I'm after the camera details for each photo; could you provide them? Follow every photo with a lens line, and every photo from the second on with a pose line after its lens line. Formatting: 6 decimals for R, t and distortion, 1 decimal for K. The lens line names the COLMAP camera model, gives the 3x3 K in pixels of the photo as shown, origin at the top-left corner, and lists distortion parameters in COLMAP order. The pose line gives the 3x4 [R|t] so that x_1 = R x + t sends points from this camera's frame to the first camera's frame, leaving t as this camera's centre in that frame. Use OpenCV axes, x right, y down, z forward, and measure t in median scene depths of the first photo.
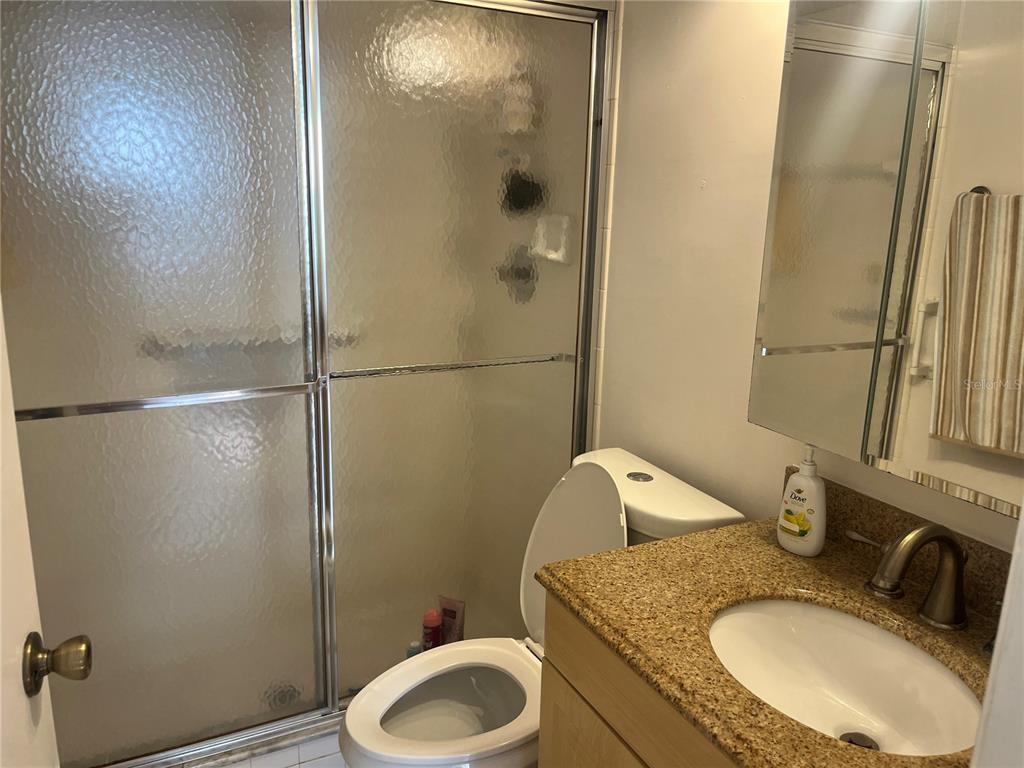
lens RADIAL K [[775.7, 0, 512.8], [0, 775.7, 382.2], [0, 0, 1]] dist [0.054556, -0.078042]
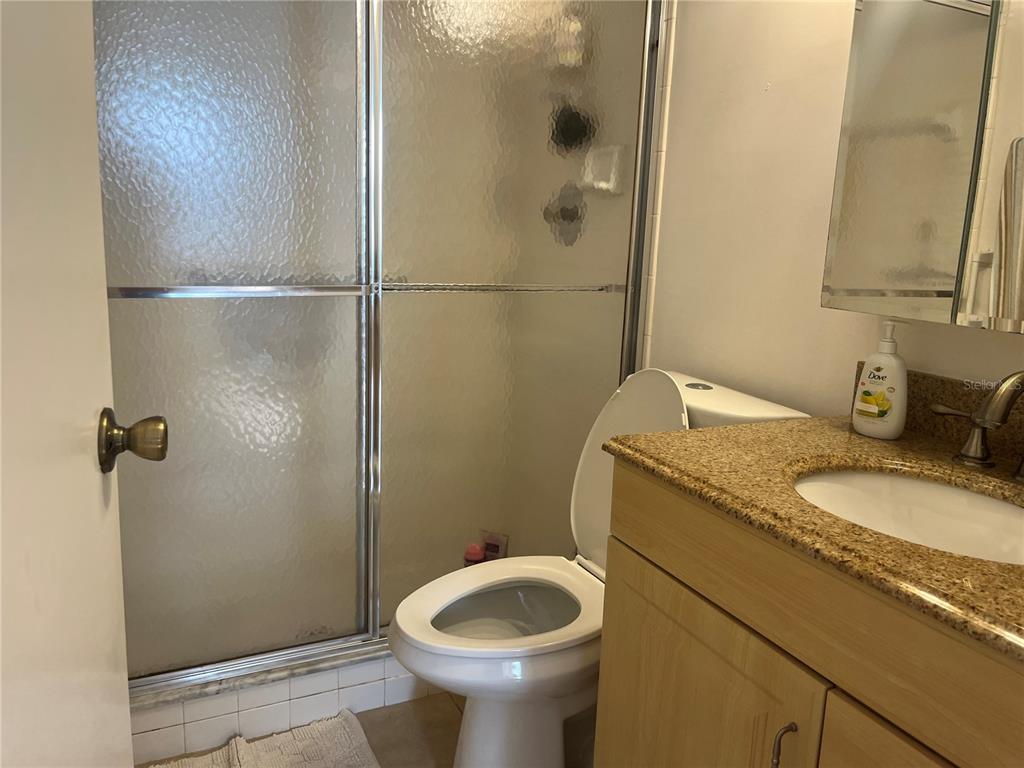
lens RADIAL K [[775.7, 0, 509.7], [0, 775.7, 384.4], [0, 0, 1]] dist [0.054556, -0.078042]
pose [[0.999634, 0.016989, -0.021053, -0.050073], [-0.017877, 0.998927, -0.042716, 0.157896], [0.020305, 0.043077, 0.998865, 0.024447]]
